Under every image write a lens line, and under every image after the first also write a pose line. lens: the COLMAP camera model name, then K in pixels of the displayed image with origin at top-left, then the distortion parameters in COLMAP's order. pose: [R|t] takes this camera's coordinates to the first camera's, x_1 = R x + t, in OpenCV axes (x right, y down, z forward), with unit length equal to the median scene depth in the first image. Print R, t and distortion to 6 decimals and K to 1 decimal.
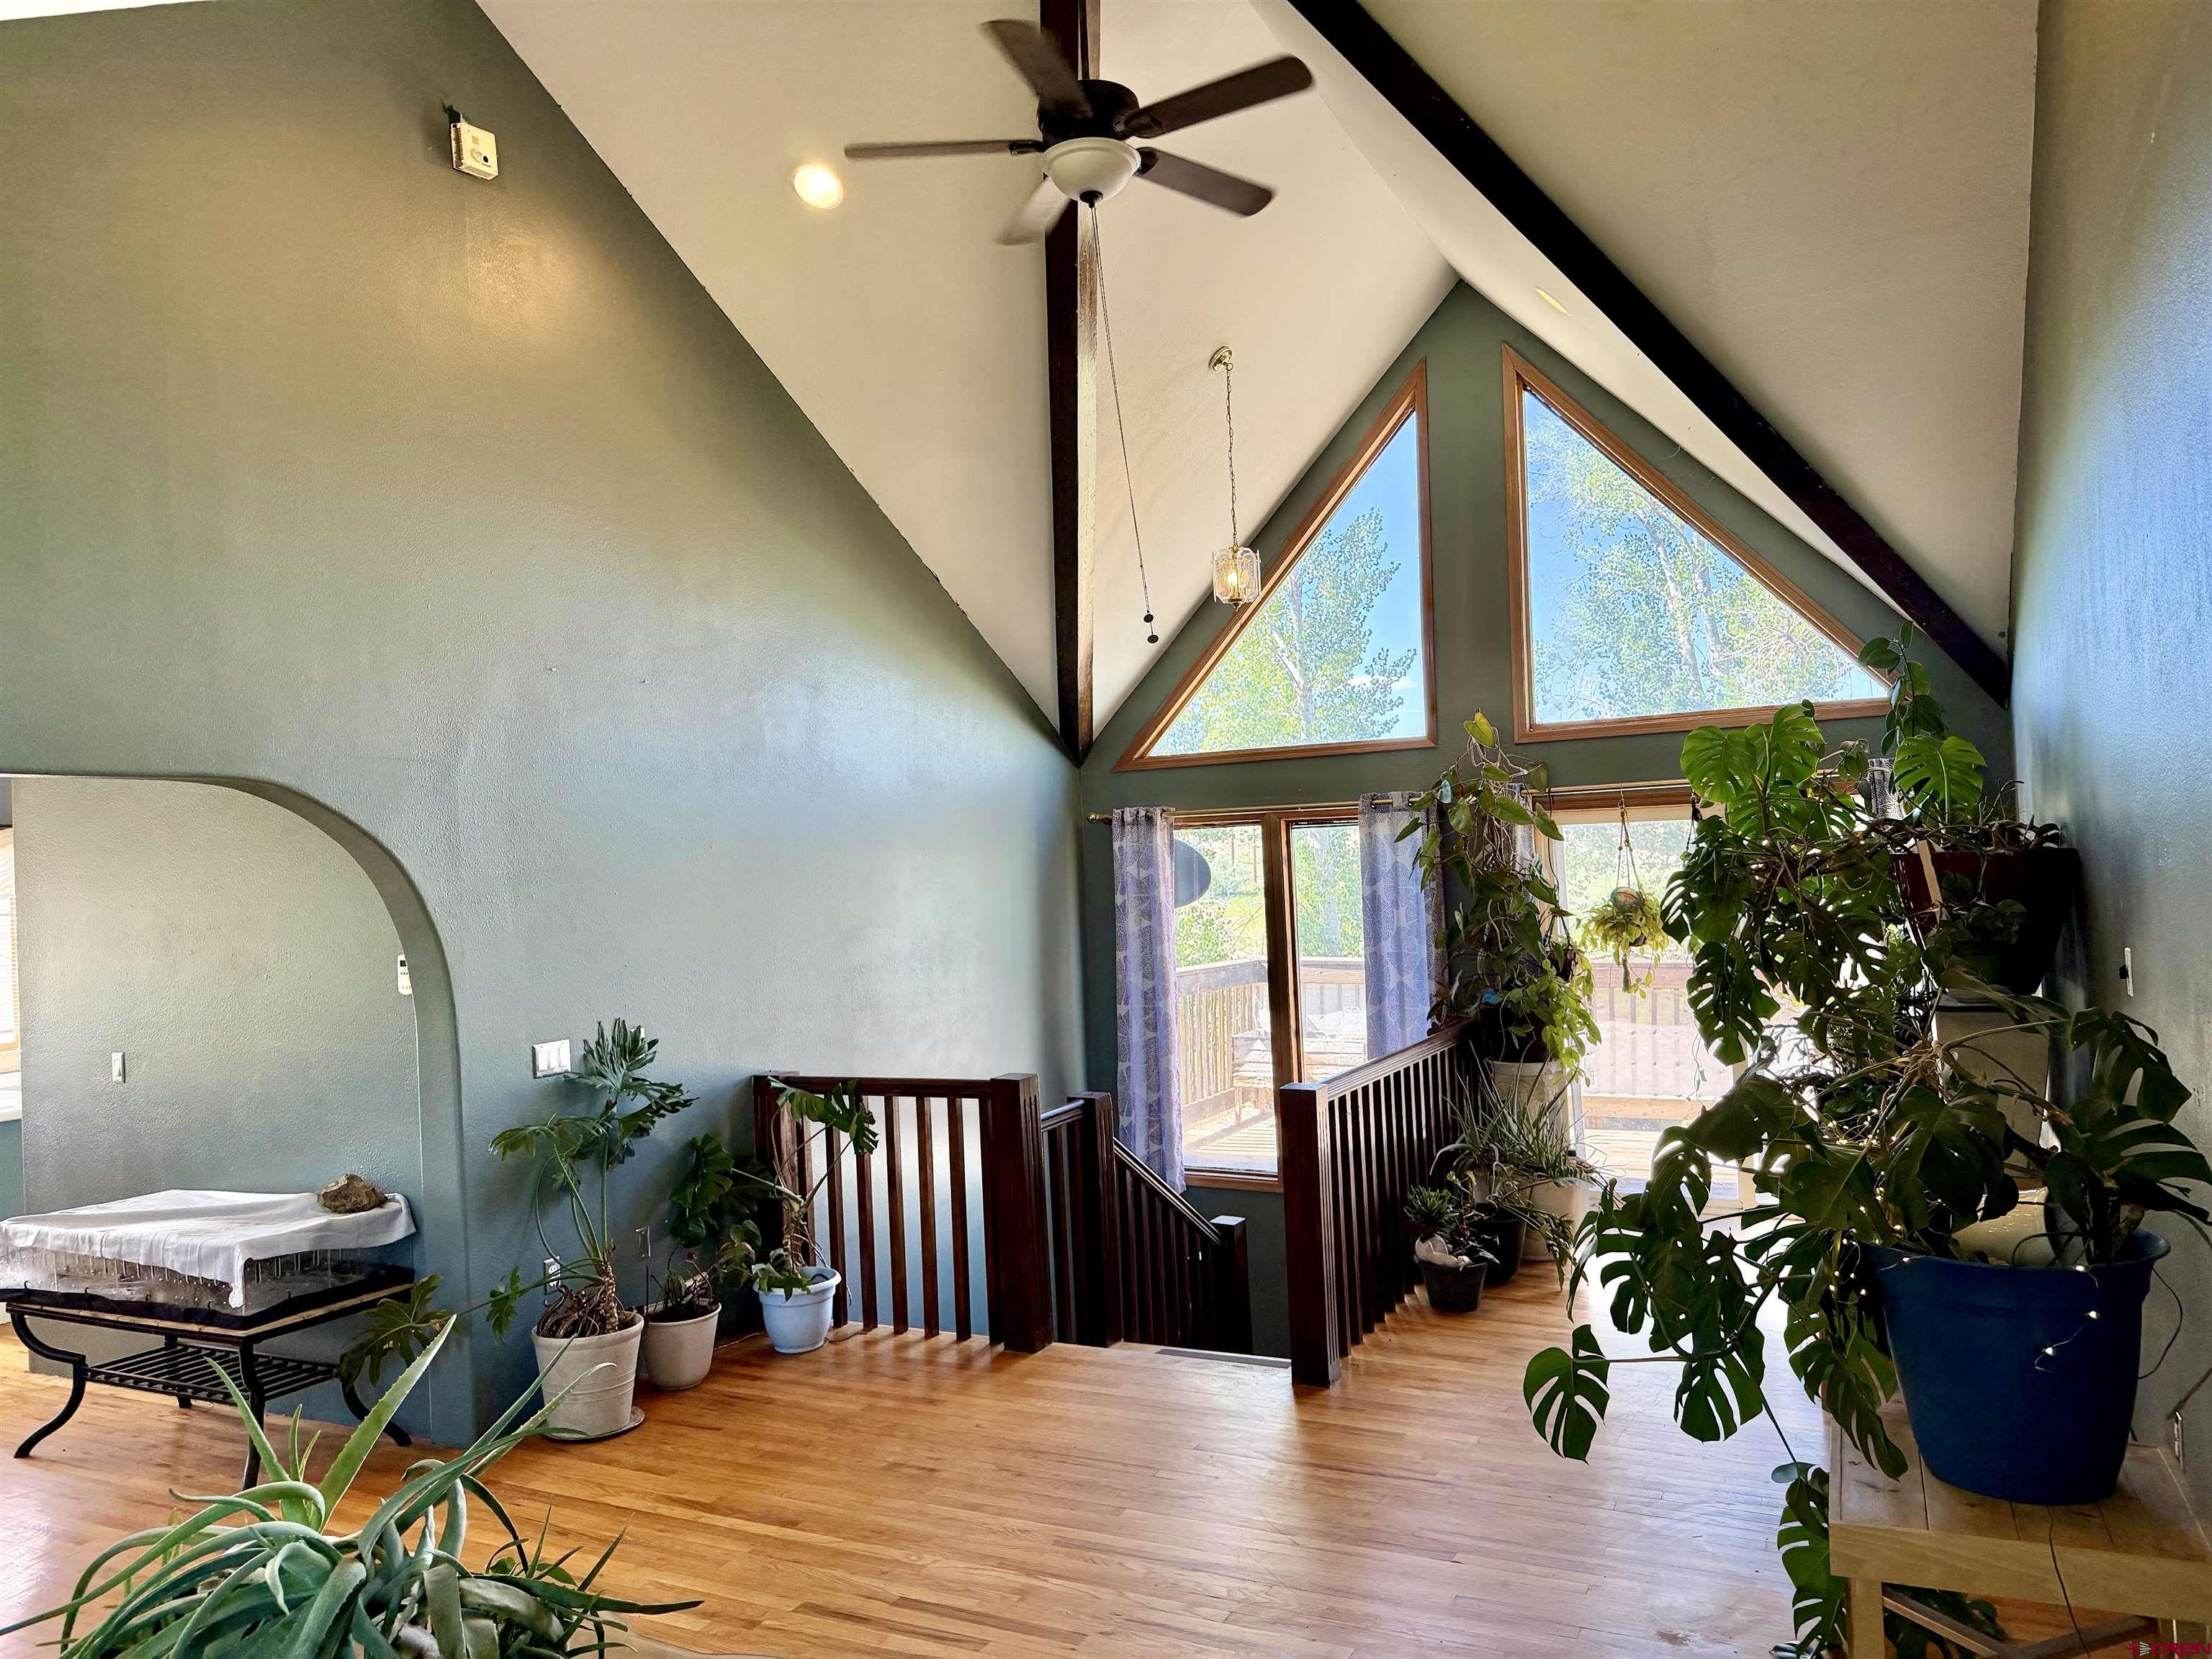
lens RADIAL K [[1541.9, 0, 1114.6], [0, 1541.9, 838.6], [0, 0, 1]] dist [0.165542, -0.301816]
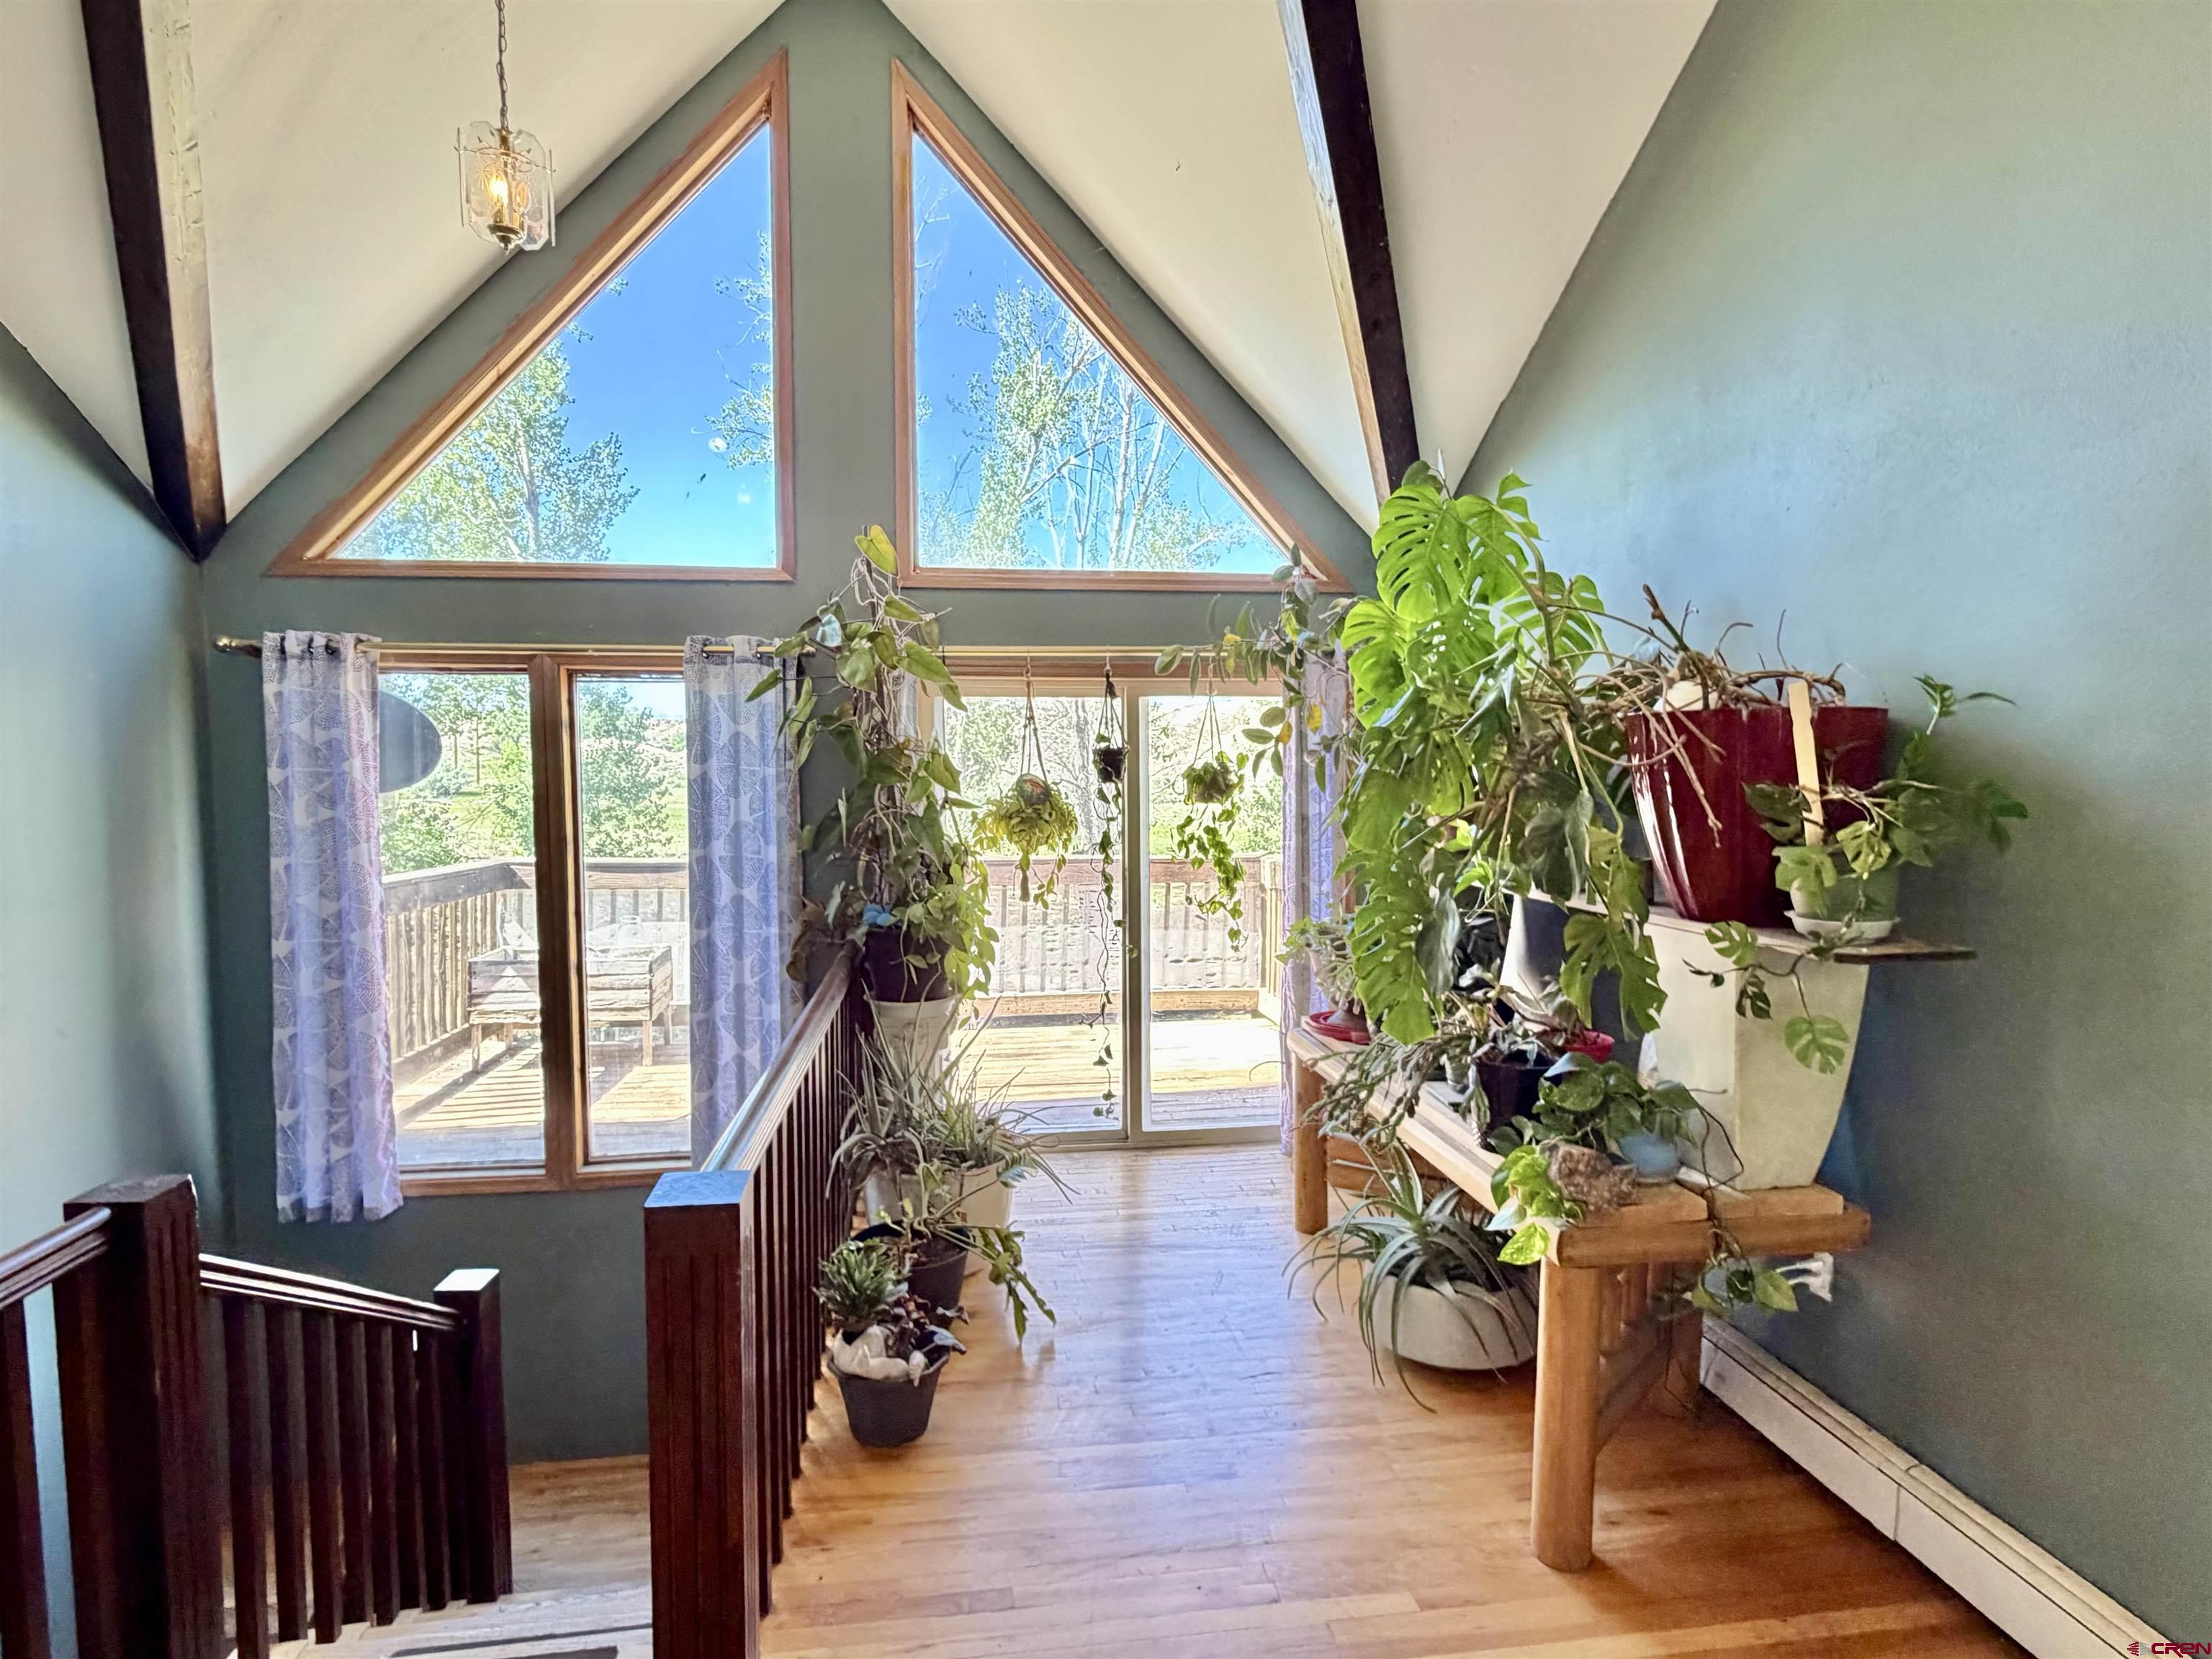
lens RADIAL K [[1149.0, 0, 1116.9], [0, 1149.0, 829.4], [0, 0, 1]] dist [0.000394, -0.000040]
pose [[0.825979, 0.004752, 0.563681, 0.023923], [-0.039294, 0.998017, 0.049166, 0.026219], [-0.562330, -0.062759, 0.824528, 0.439226]]
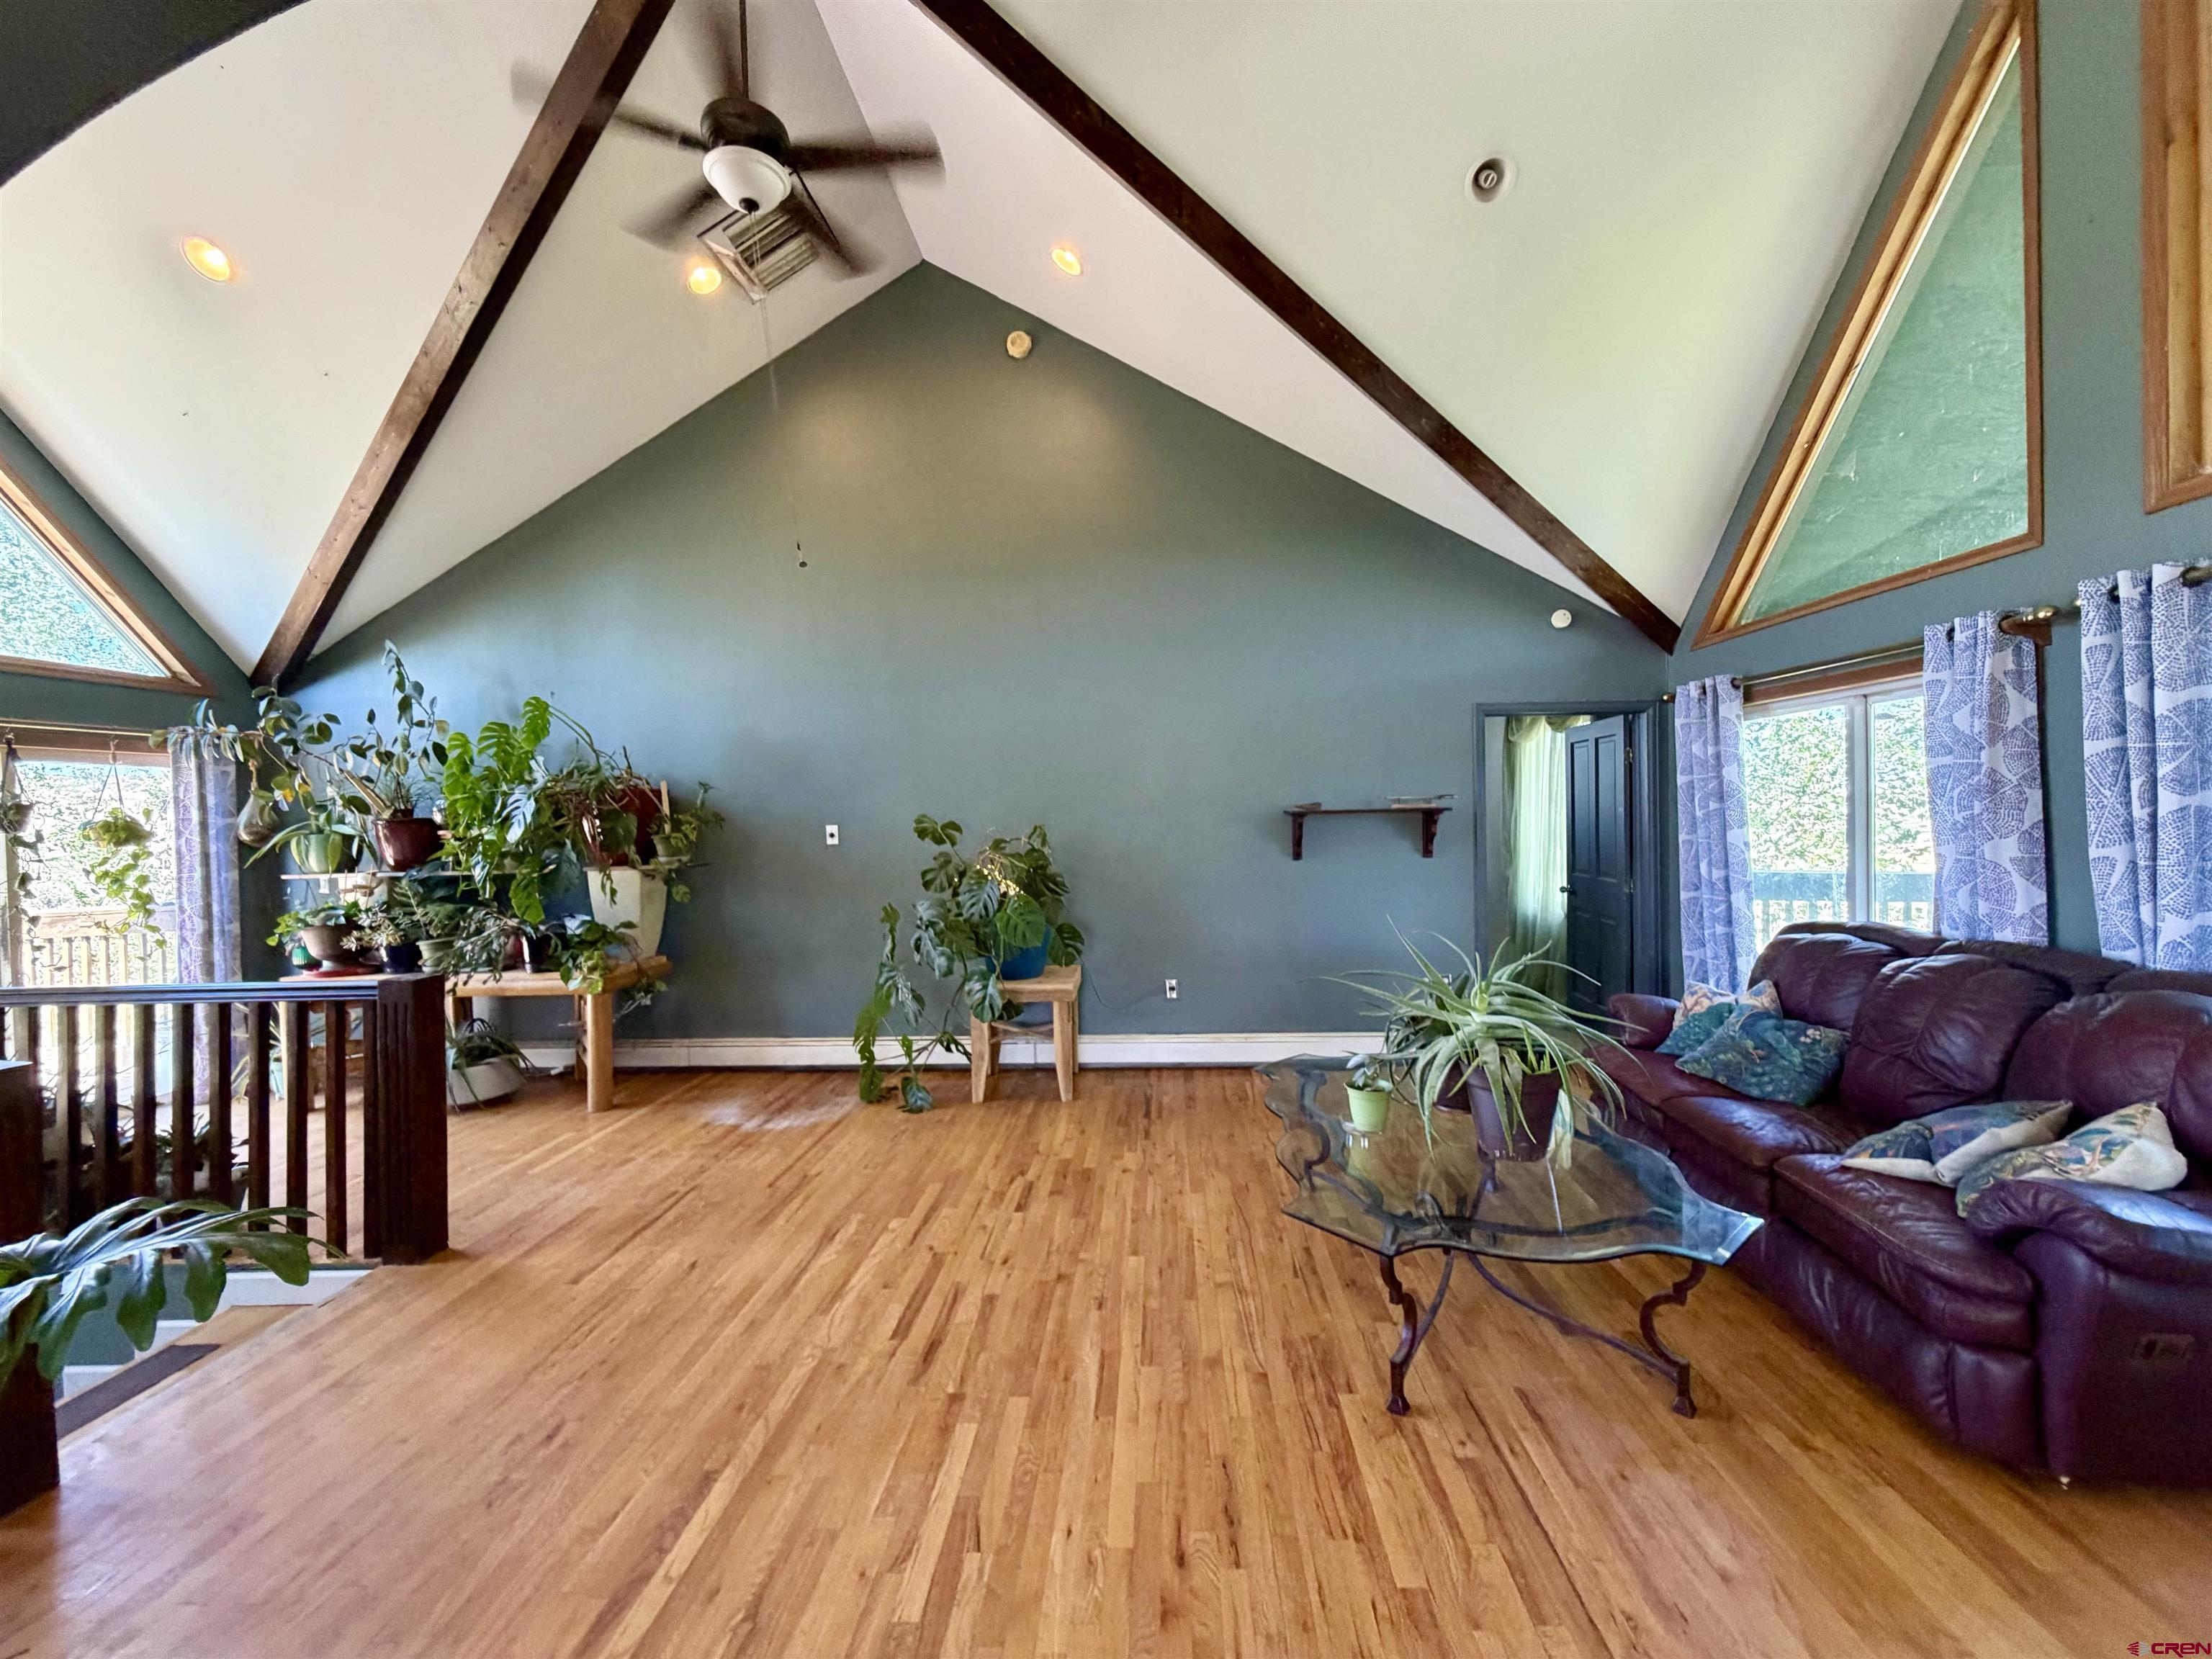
lens RADIAL K [[882.0, 0, 1118.7], [0, 882.0, 829.8], [0, 0, 1]] dist [-0.001017, 0.000448]
pose [[-0.392634, 0.034446, 0.919050, -0.385451], [0.019769, 0.999384, -0.029011, 0.057286], [-0.919482, 0.006778, -0.393073, 0.515634]]
